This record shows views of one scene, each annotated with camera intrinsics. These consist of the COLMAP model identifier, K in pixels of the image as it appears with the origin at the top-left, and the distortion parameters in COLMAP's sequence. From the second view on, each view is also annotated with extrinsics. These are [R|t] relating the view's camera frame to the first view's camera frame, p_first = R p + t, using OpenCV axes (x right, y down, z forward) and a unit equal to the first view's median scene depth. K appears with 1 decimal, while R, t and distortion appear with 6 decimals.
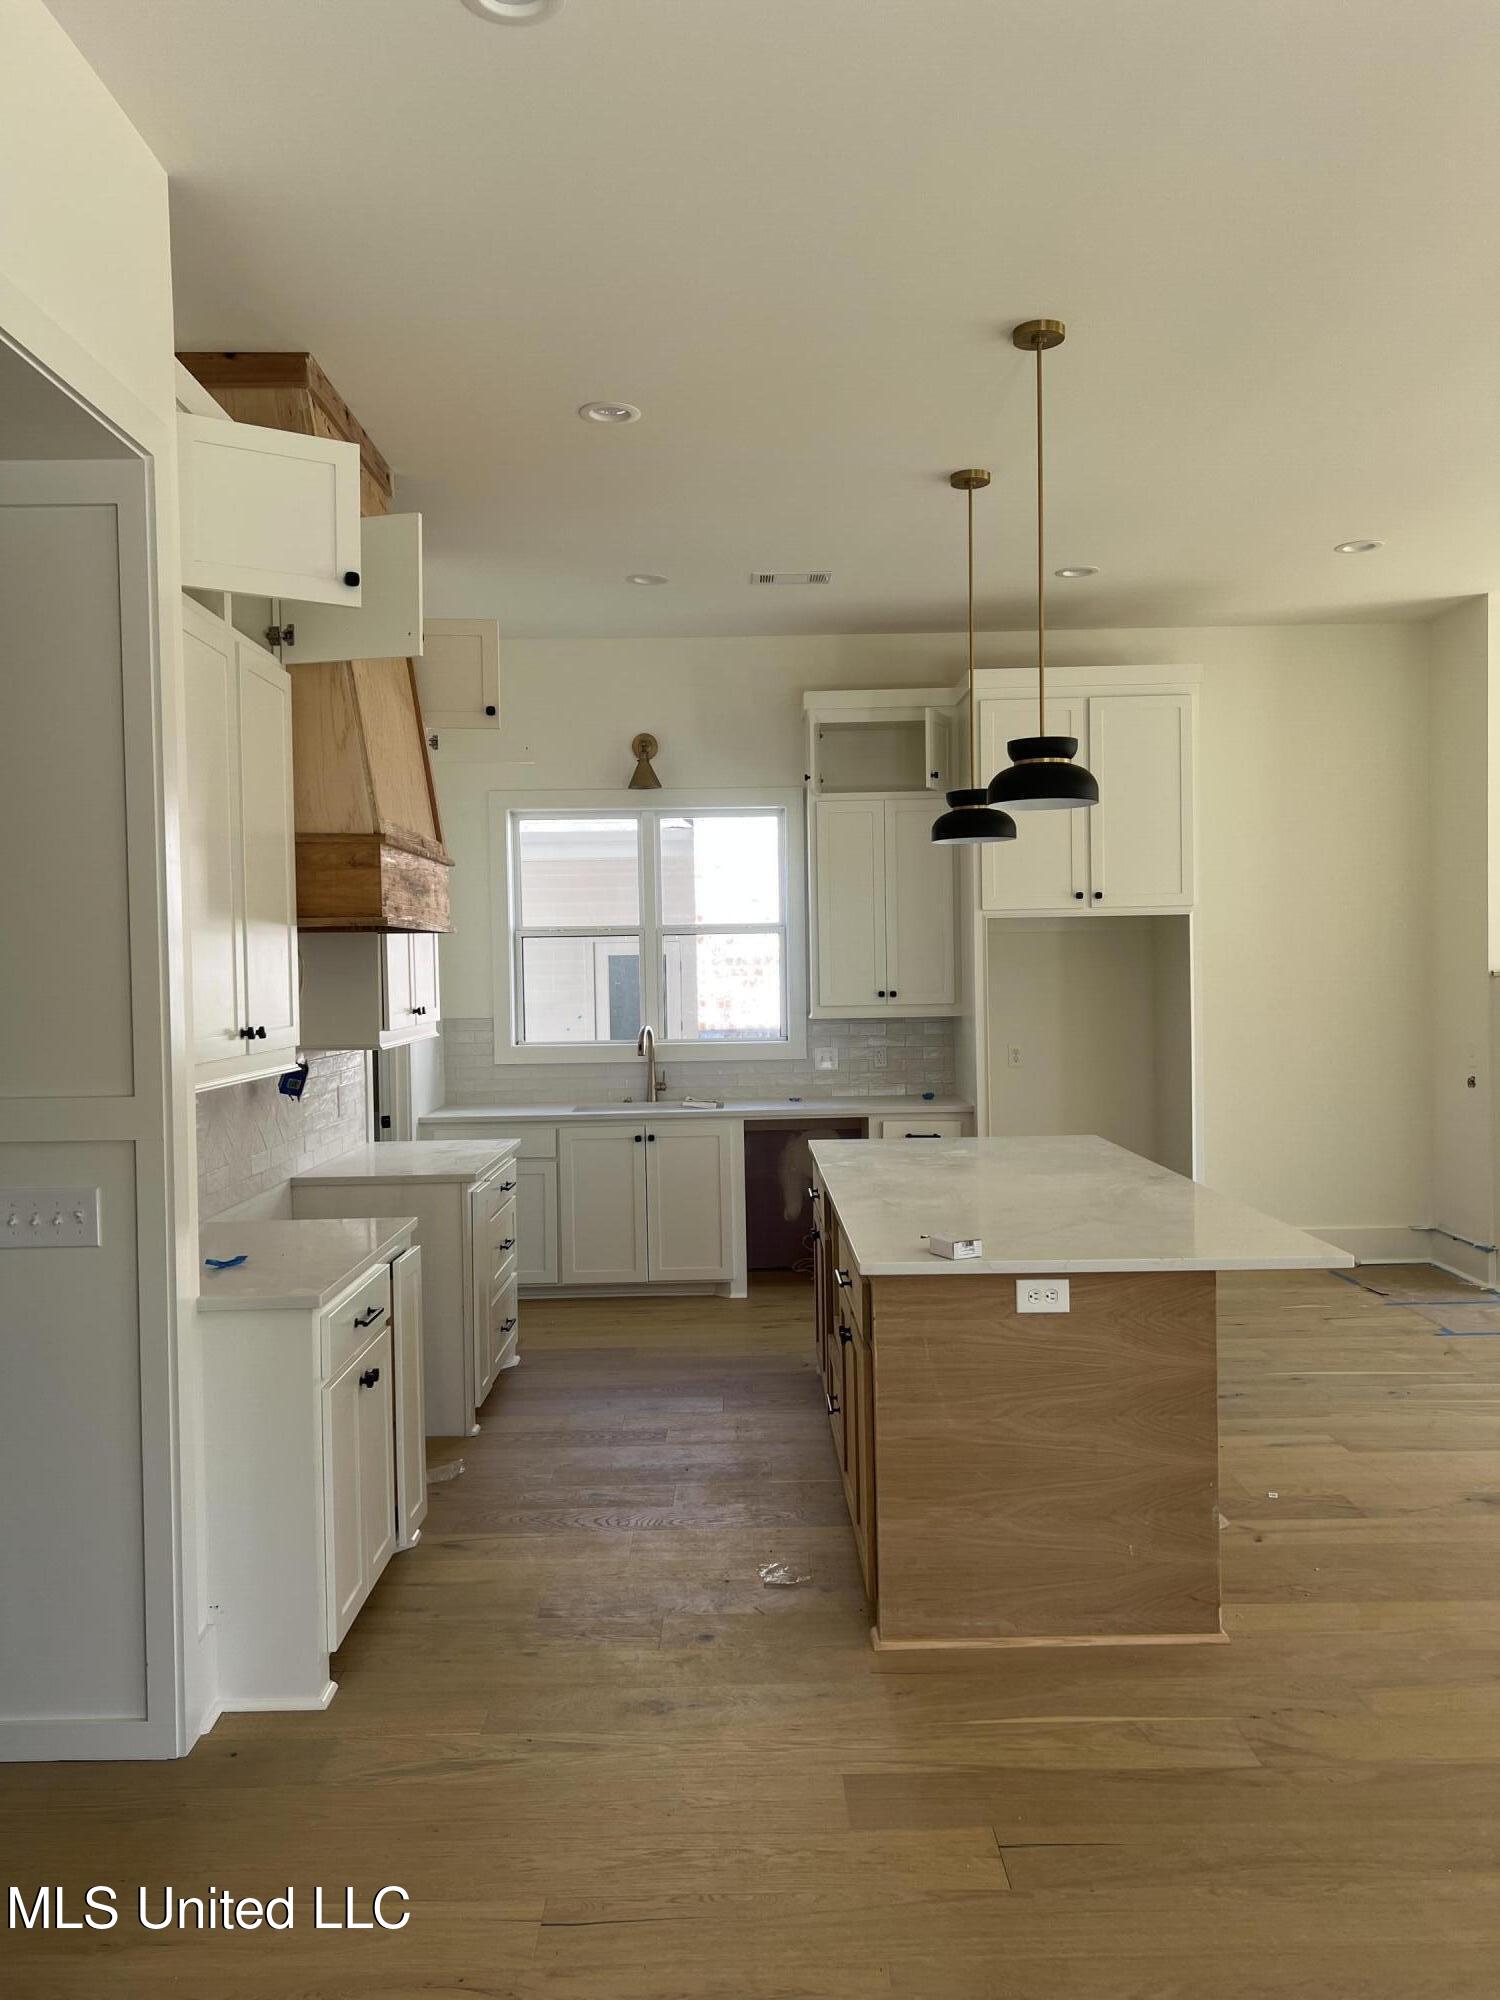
lens RADIAL K [[1499.4, 0, 751.5], [0, 1499.4, 1000.1], [0, 0, 1]] dist [0.027726, -0.030117]
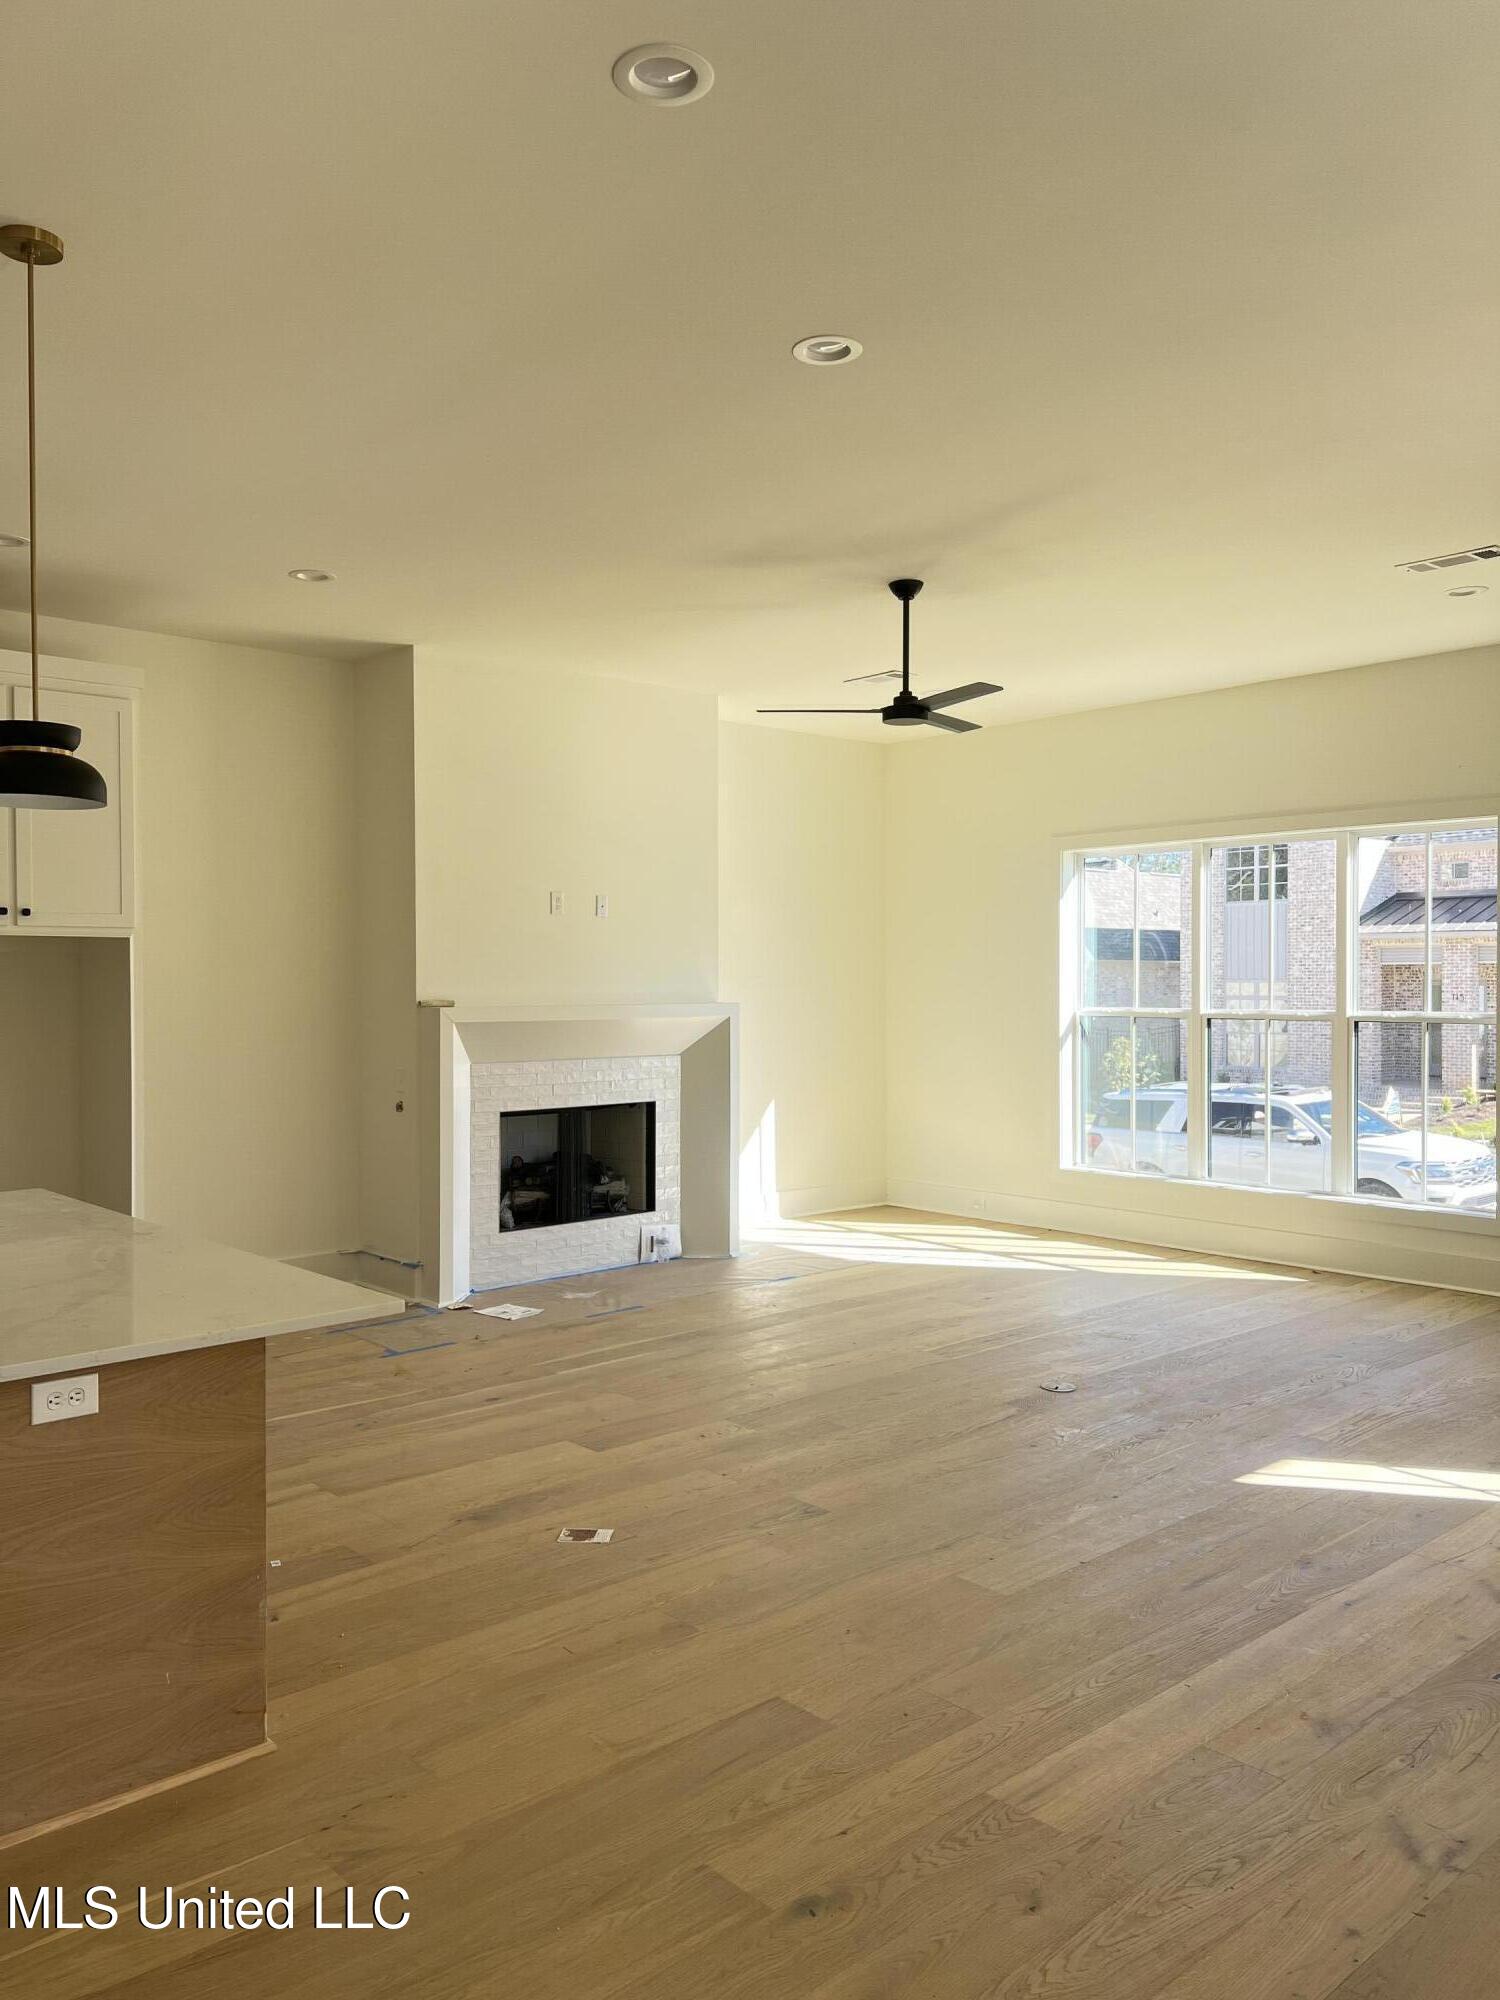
lens RADIAL K [[1499.4, 0, 753.6], [0, 1499.4, 996.0], [0, 0, 1]] dist [0.027726, -0.030117]
pose [[0.748009, 0.009973, 0.663614, -0.061563], [0.003090, 0.999824, -0.018509, -0.005633], [-0.663682, 0.015895, 0.747846, 0.108967]]
